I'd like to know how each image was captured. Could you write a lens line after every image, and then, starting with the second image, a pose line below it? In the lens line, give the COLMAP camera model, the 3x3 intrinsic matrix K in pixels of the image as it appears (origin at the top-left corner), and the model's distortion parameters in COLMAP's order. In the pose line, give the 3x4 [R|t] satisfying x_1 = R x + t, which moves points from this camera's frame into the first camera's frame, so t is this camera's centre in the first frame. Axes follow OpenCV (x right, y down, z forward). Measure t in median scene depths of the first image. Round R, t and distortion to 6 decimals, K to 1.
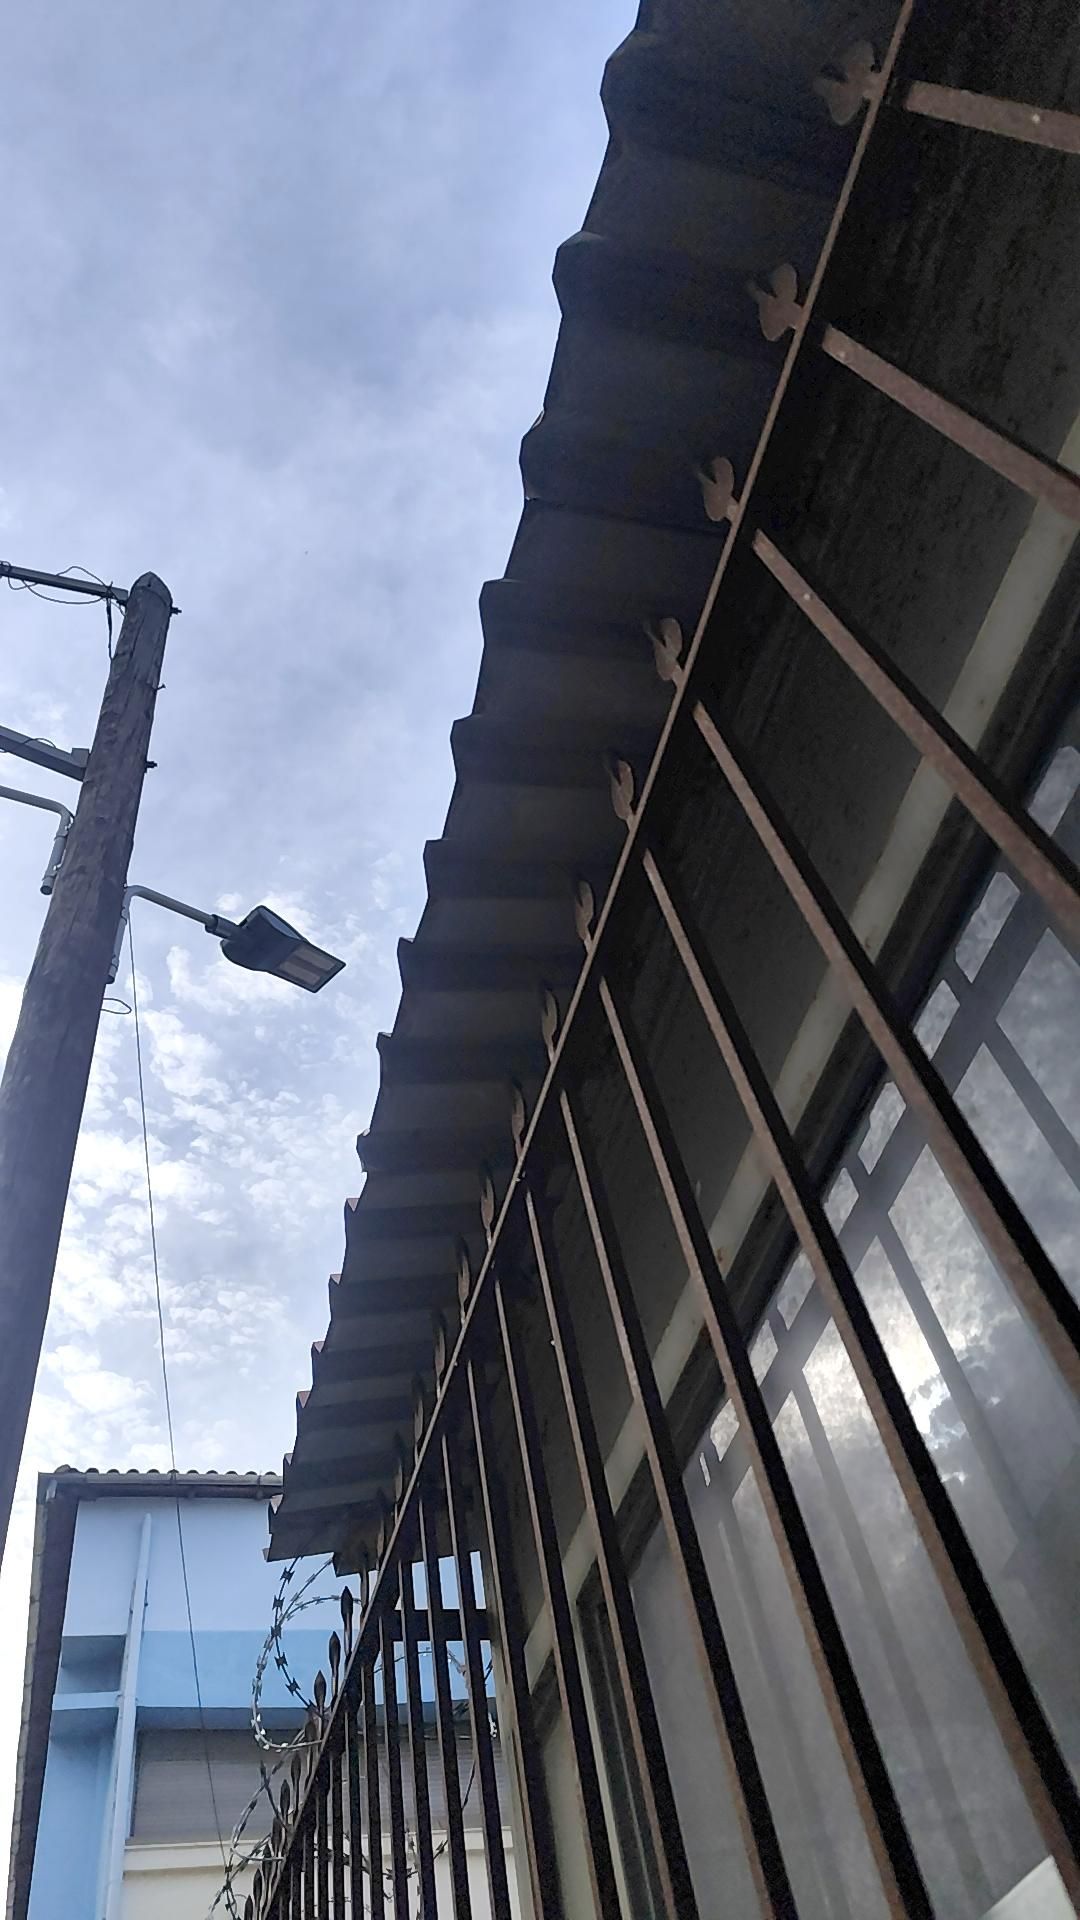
lens RADIAL K [[1319.6, 0, 535.9], [0, 1319.6, 953.2], [0, 0, 1]] dist [0.000319, 0.009740]
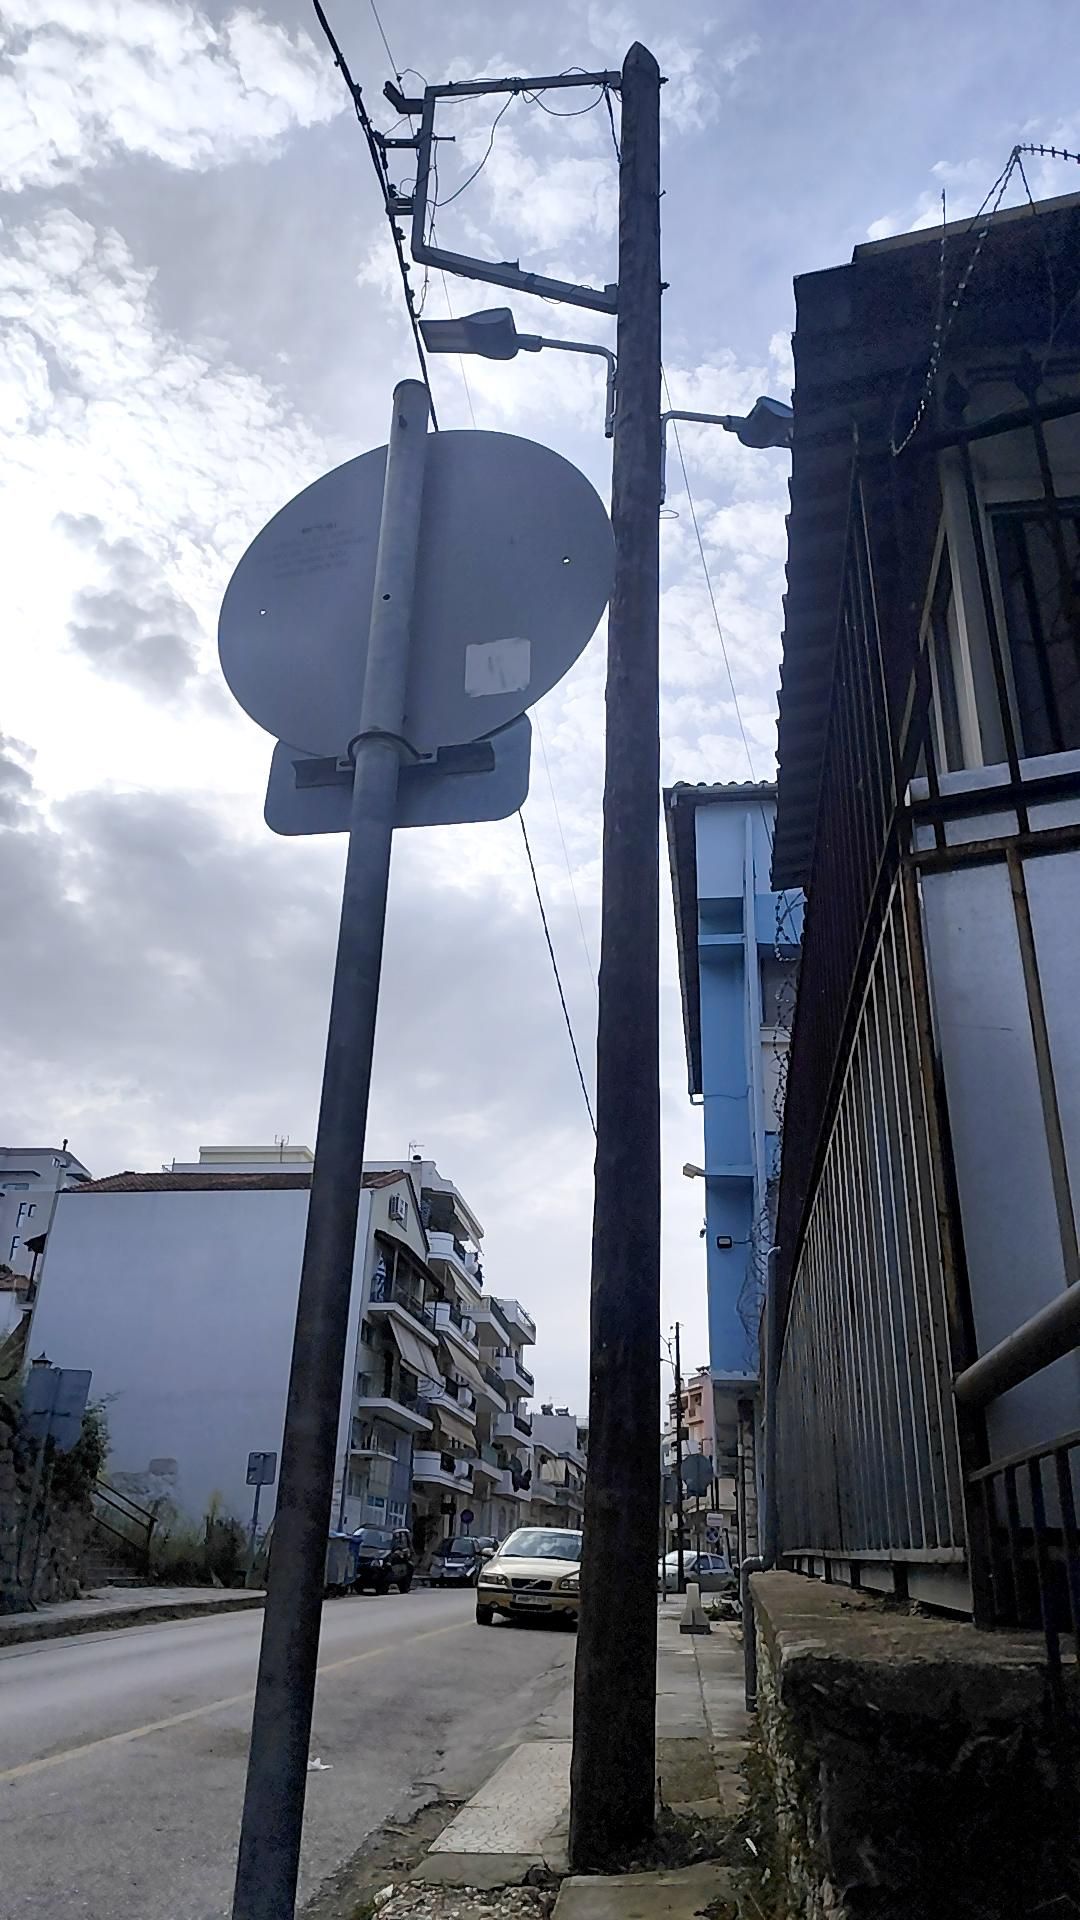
lens RADIAL K [[1319.6, 0, 555.5], [0, 1319.6, 951.3], [0, 0, 1]] dist [0.000319, 0.009740]
pose [[0.914306, 0.014123, -0.404778, 0.103129], [0.190188, 0.867386, 0.459859, -0.155207], [0.357594, -0.497436, 0.790370, -0.270046]]
